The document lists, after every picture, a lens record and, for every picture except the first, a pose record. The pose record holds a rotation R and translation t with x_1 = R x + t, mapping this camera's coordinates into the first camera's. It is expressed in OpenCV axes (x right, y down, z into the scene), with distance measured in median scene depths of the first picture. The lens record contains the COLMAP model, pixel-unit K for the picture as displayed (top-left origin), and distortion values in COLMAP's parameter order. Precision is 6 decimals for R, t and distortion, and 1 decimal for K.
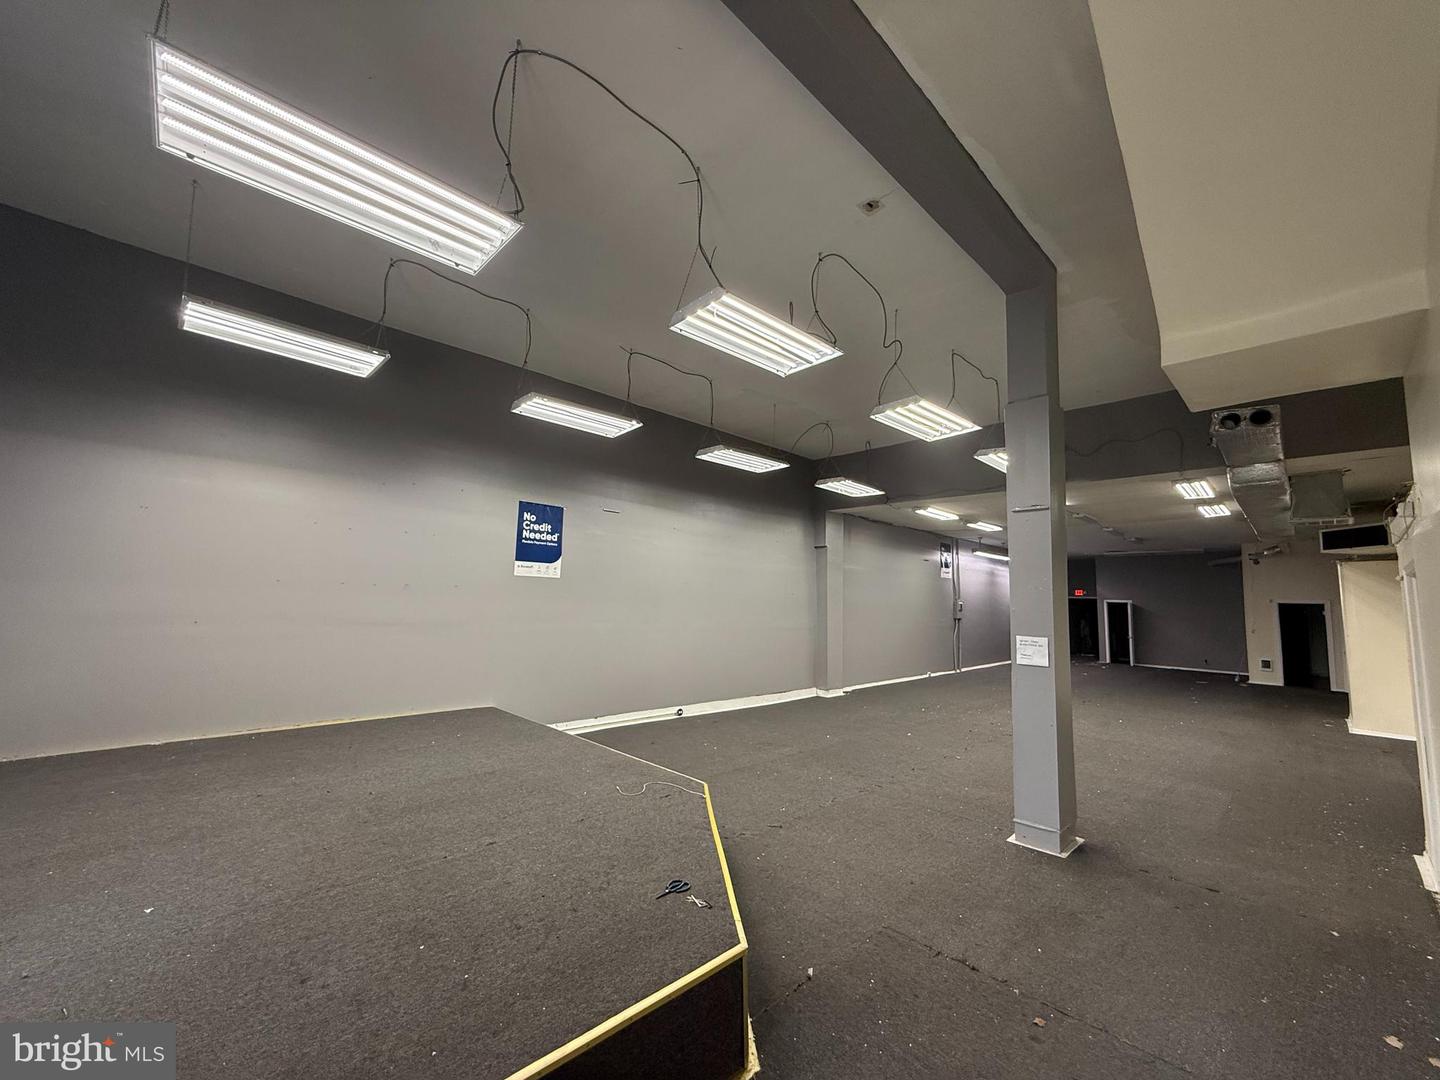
lens RADIAL K [[574.3, 0, 725.4], [0, 574.3, 534.7], [0, 0, 1]] dist [-0.002734, 0.000251]
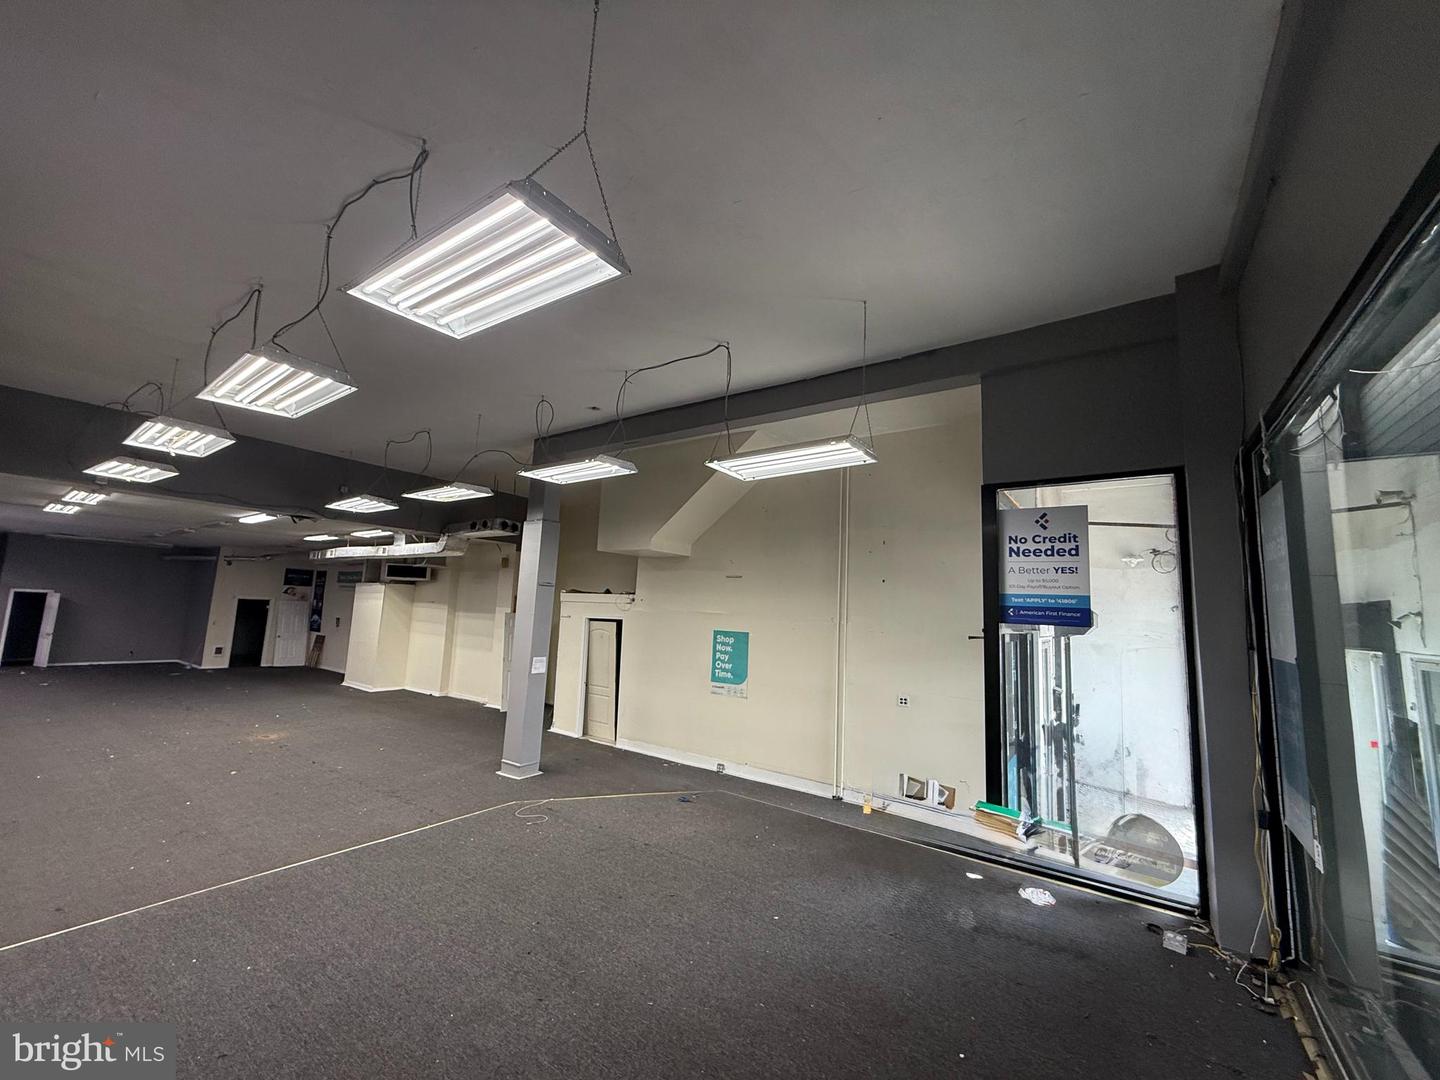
lens RADIAL K [[574.3, 0, 718.2], [0, 574.3, 535.1], [0, 0, 1]] dist [-0.002734, 0.000251]
pose [[-0.191318, 0.094802, 0.976939, -1.413802], [-0.156421, 0.979659, -0.125698, -0.057692], [-0.968984, -0.176862, -0.172598, 0.885498]]
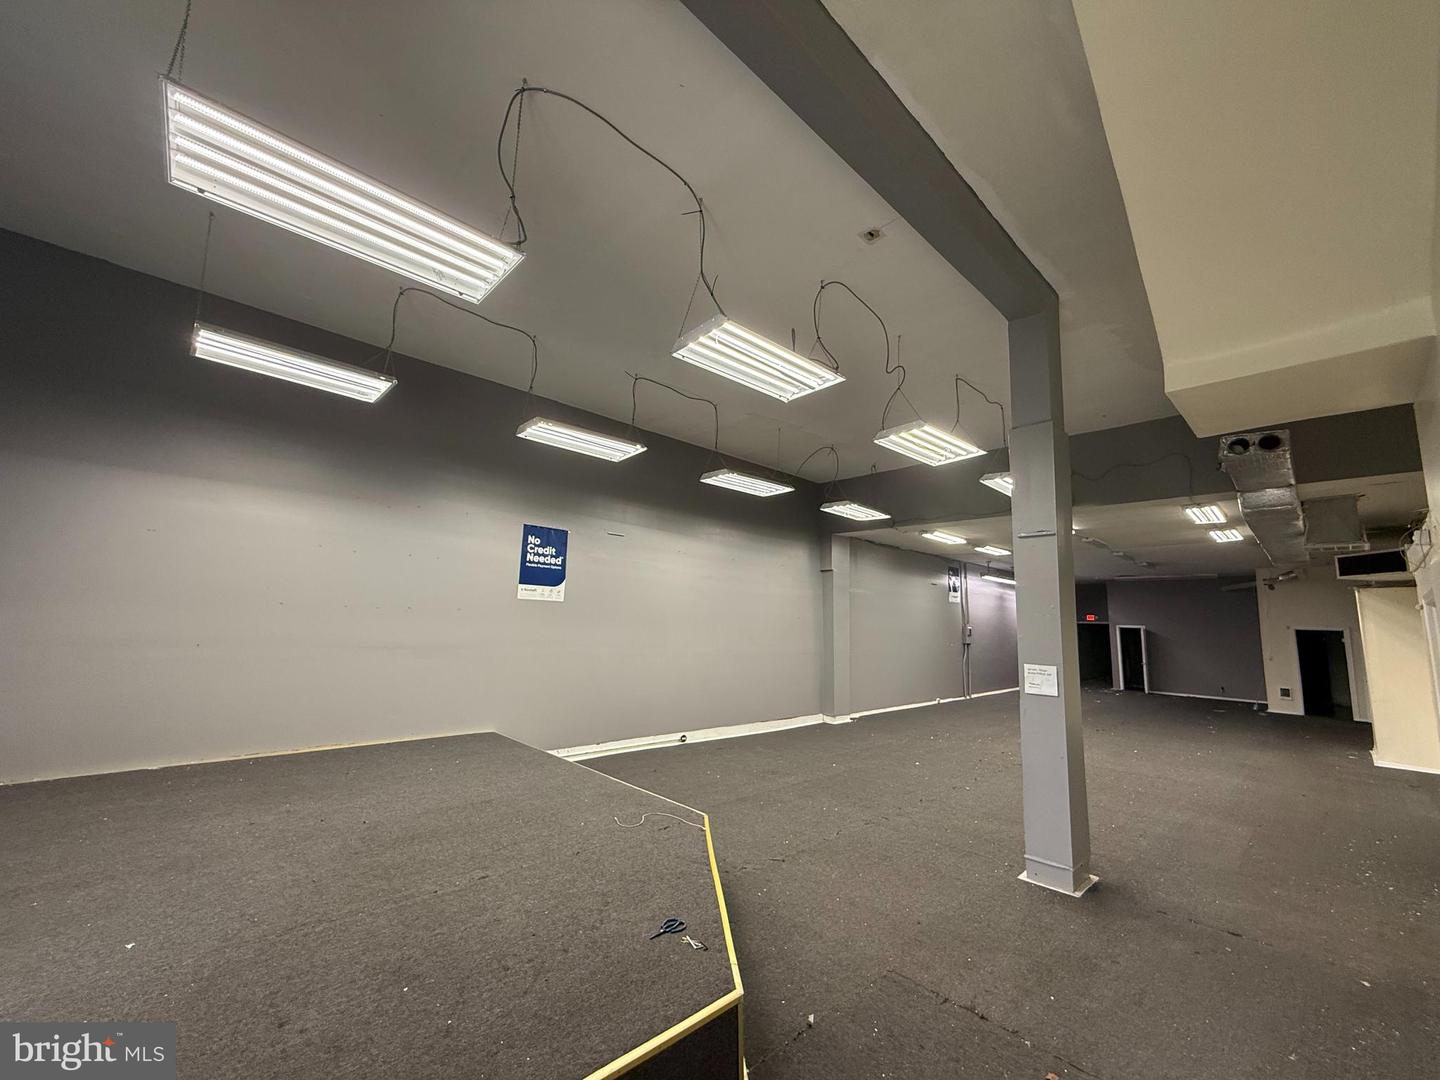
lens RADIAL K [[574.3, 0, 725.4], [0, 574.3, 534.1], [0, 0, 1]] dist [-0.002734, 0.000251]
pose [[0.999905, 0.002867, -0.013469, 0.010564], [-0.003396, 0.999219, -0.039373, -0.005286], [0.013345, 0.039415, 0.999134, 0.006718]]
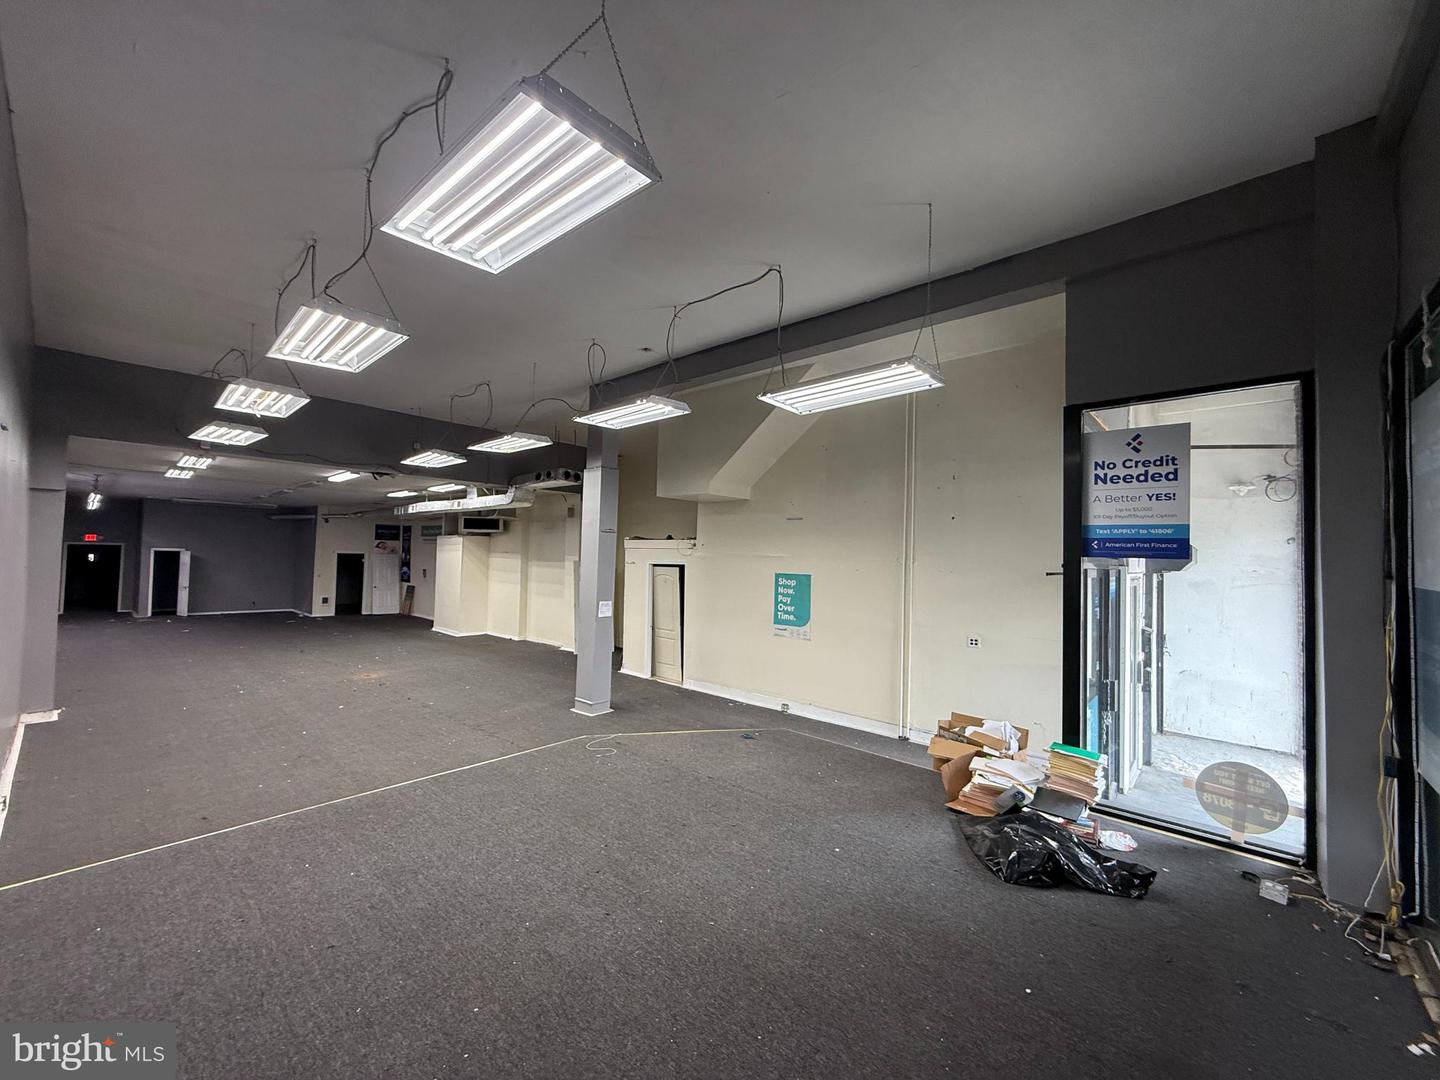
lens RADIAL K [[574.3, 0, 718.0], [0, 574.3, 535.6], [0, 0, 1]] dist [-0.002734, 0.000251]
pose [[-0.077957, 0.009090, 0.996915, -1.387032], [-0.137147, 0.990354, -0.019755, -0.043788], [-0.987478, -0.138264, -0.075959, 0.859537]]
